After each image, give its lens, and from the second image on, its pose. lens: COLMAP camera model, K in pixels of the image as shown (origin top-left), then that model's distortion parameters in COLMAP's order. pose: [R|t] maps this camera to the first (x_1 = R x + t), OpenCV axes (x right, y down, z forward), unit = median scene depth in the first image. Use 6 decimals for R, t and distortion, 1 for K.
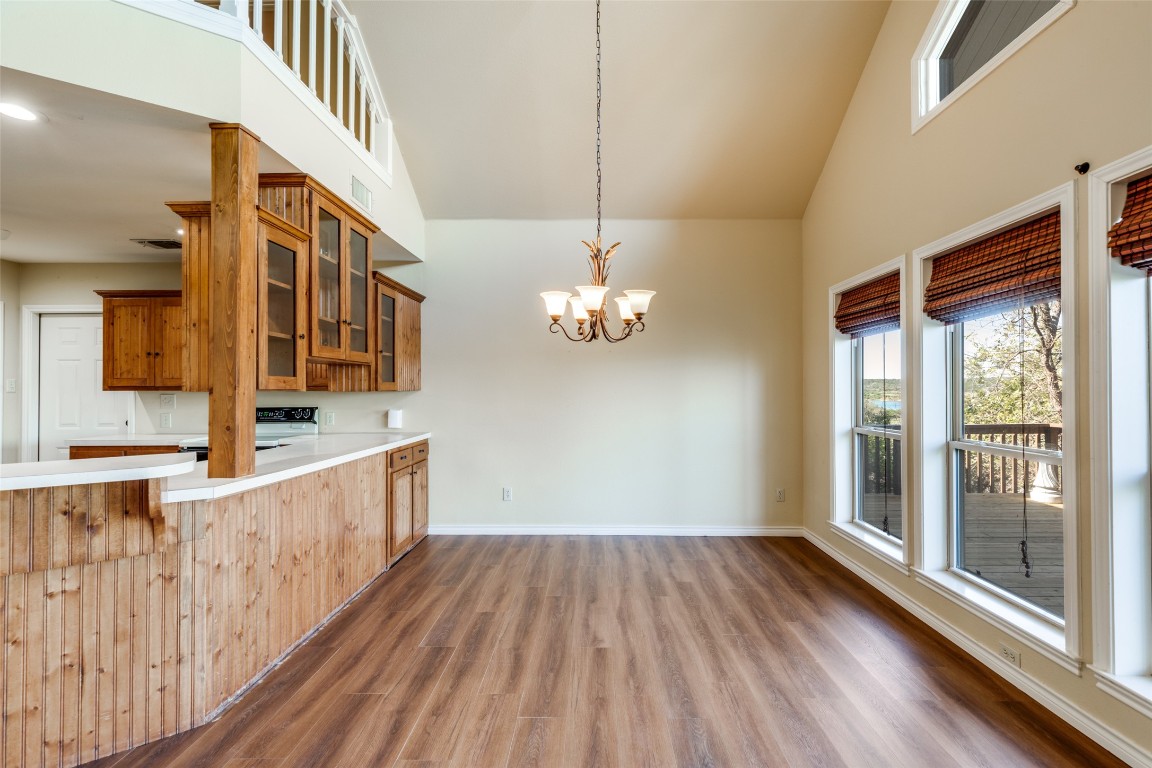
lens RADIAL K [[519.6, 0, 586.3], [0, 519.6, 382.0], [0, 0, 1]] dist [0.013446, -0.001123]
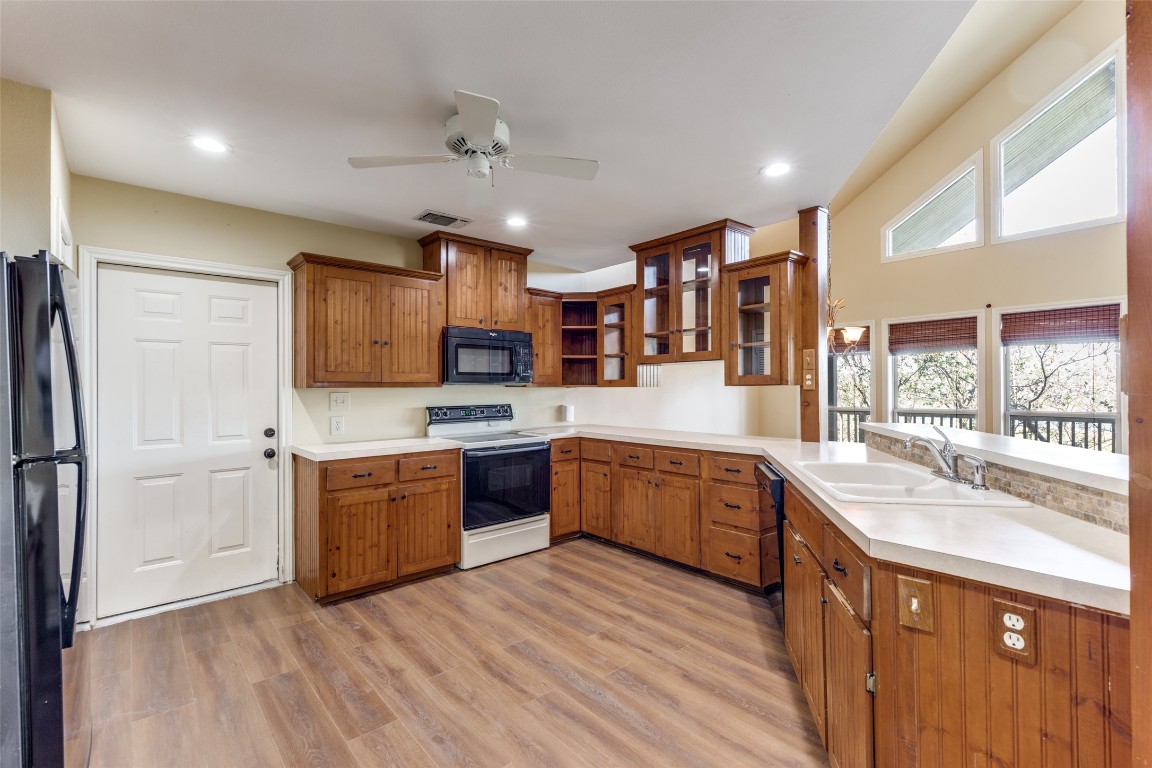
lens RADIAL K [[519.6, 0, 588.9], [0, 519.6, 388.5], [0, 0, 1]] dist [0.013446, -0.001123]
pose [[0.732759, -0.003474, 0.680479, -1.368044], [-0.005518, 0.999924, 0.011047, 0.008794], [-0.680466, -0.011850, 0.732684, 0.216377]]
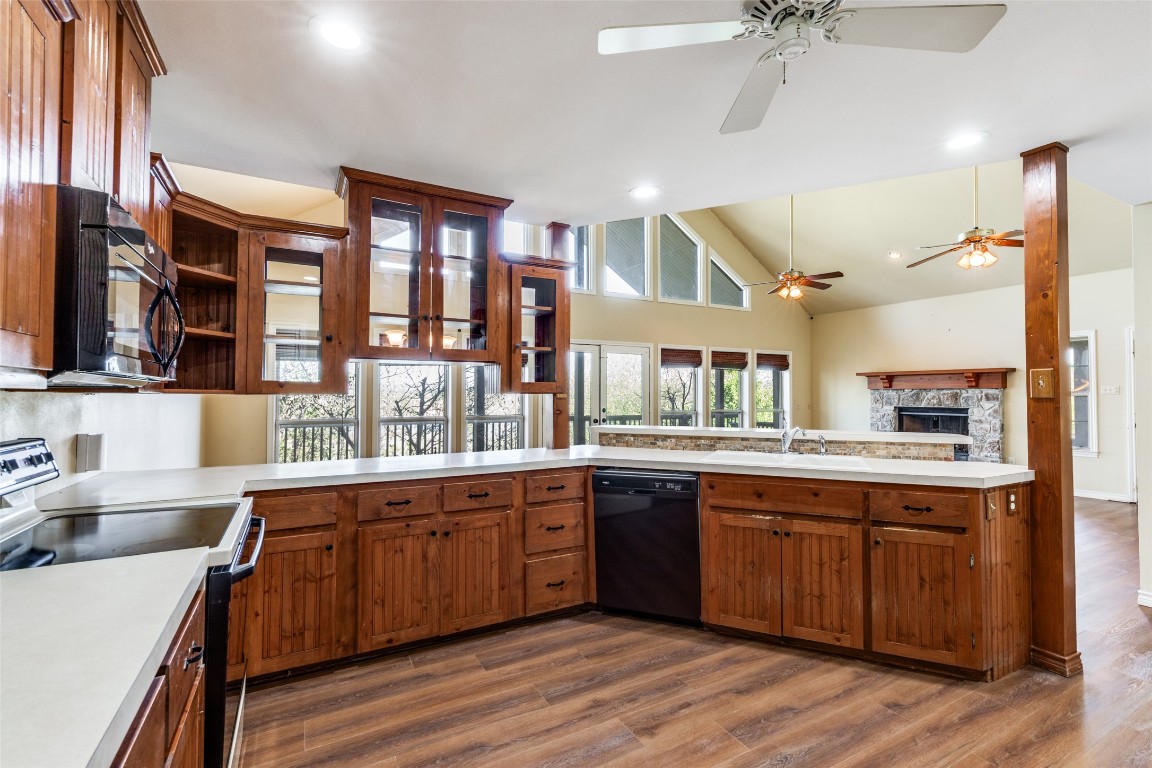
lens RADIAL K [[519.6, 0, 592.2], [0, 519.6, 387.5], [0, 0, 1]] dist [0.013446, -0.001123]
pose [[-0.505943, 0.017838, 0.862382, -1.297651], [-0.009836, 0.999602, -0.026447, 0.024817], [-0.862511, -0.021863, -0.505566, 1.090577]]
